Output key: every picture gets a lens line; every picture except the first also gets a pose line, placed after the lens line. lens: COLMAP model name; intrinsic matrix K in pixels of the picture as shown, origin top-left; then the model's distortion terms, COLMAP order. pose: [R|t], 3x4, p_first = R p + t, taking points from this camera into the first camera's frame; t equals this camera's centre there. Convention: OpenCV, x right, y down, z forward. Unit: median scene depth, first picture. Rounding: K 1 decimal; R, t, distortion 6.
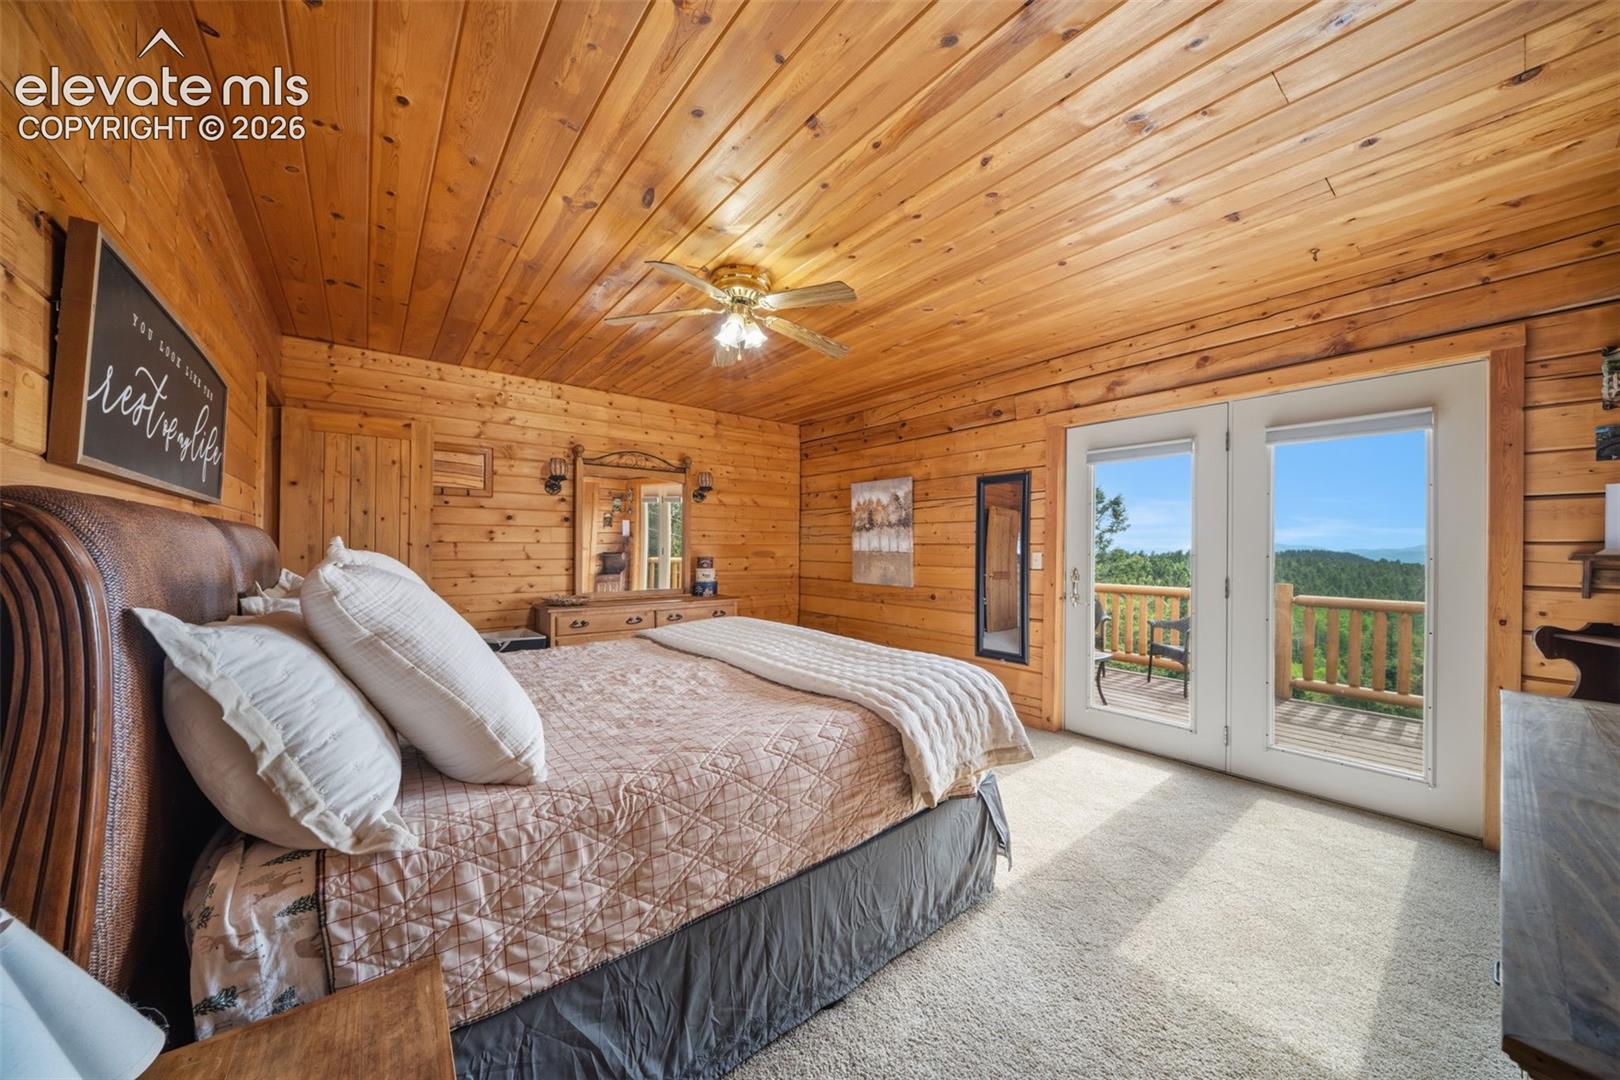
lens RADIAL K [[558.4, 0, 799.8], [0, 558.4, 546.6], [0, 0, 1]] dist [-0.000658, -0.000110]
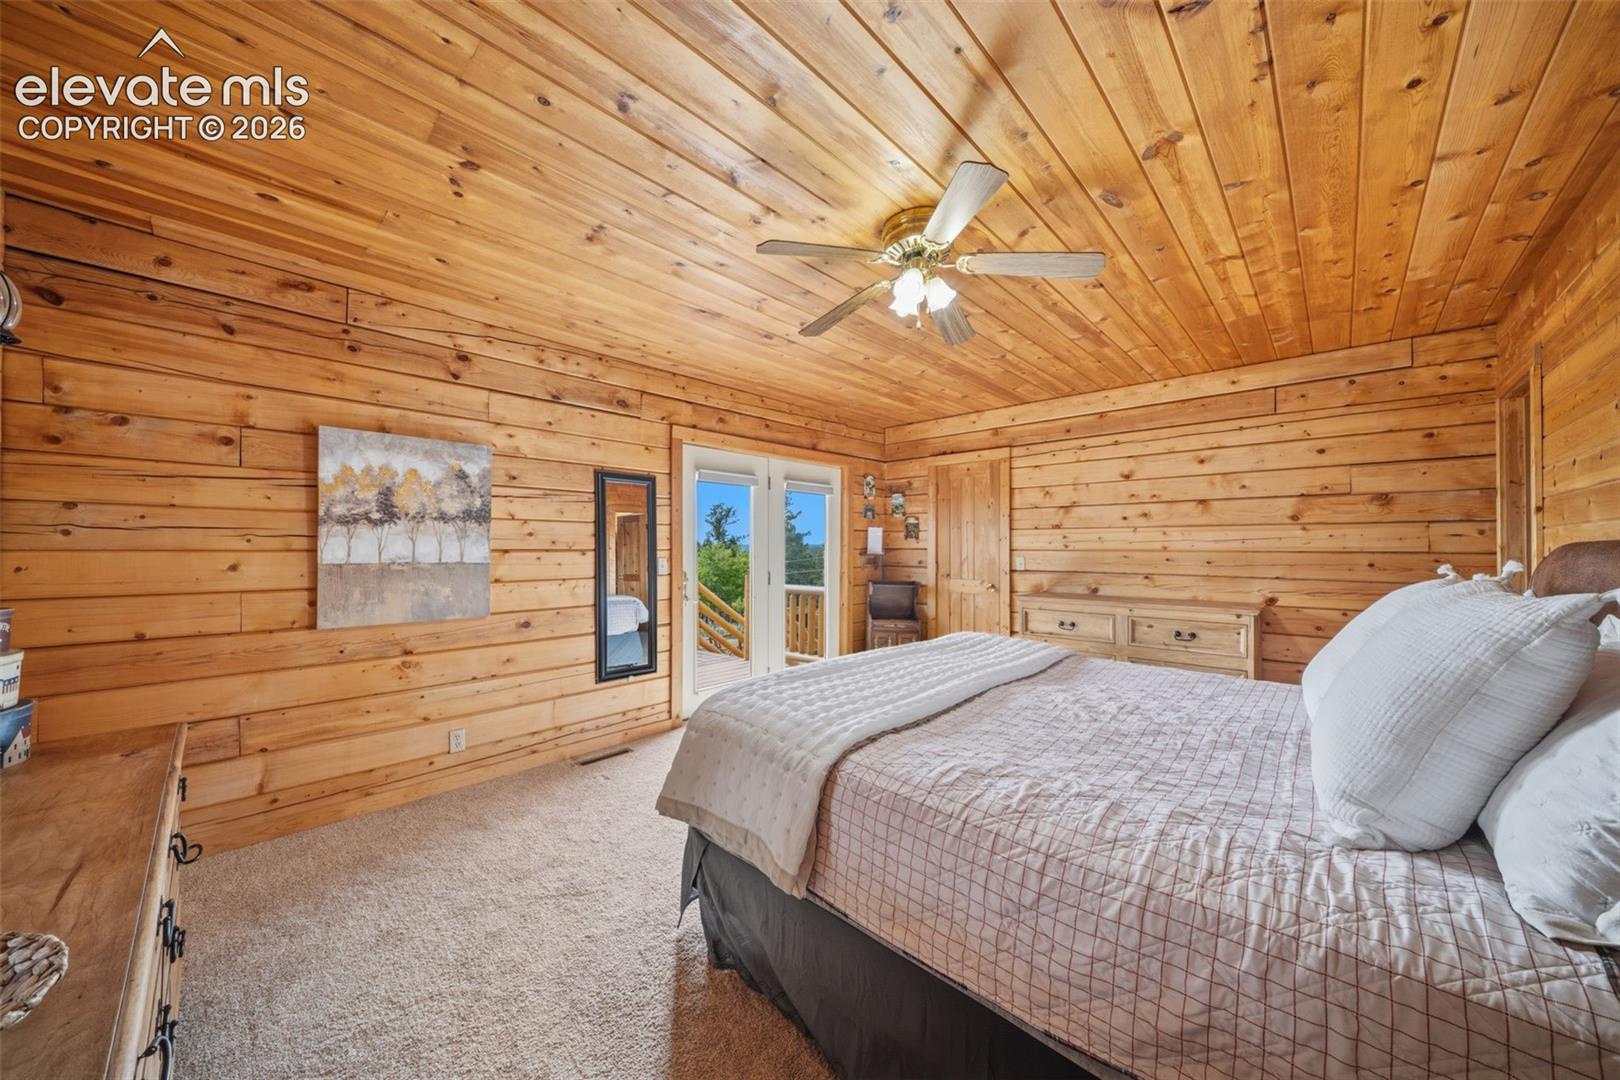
lens RADIAL K [[558.4, 0, 799.8], [0, 558.4, 546.6], [0, 0, 1]] dist [-0.000658, -0.000110]
pose [[-0.140588, -0.010734, 0.990010, -0.489084], [-0.009454, 0.999910, 0.009499, -0.017813], [-0.990023, -0.008024, -0.140677, 0.719394]]
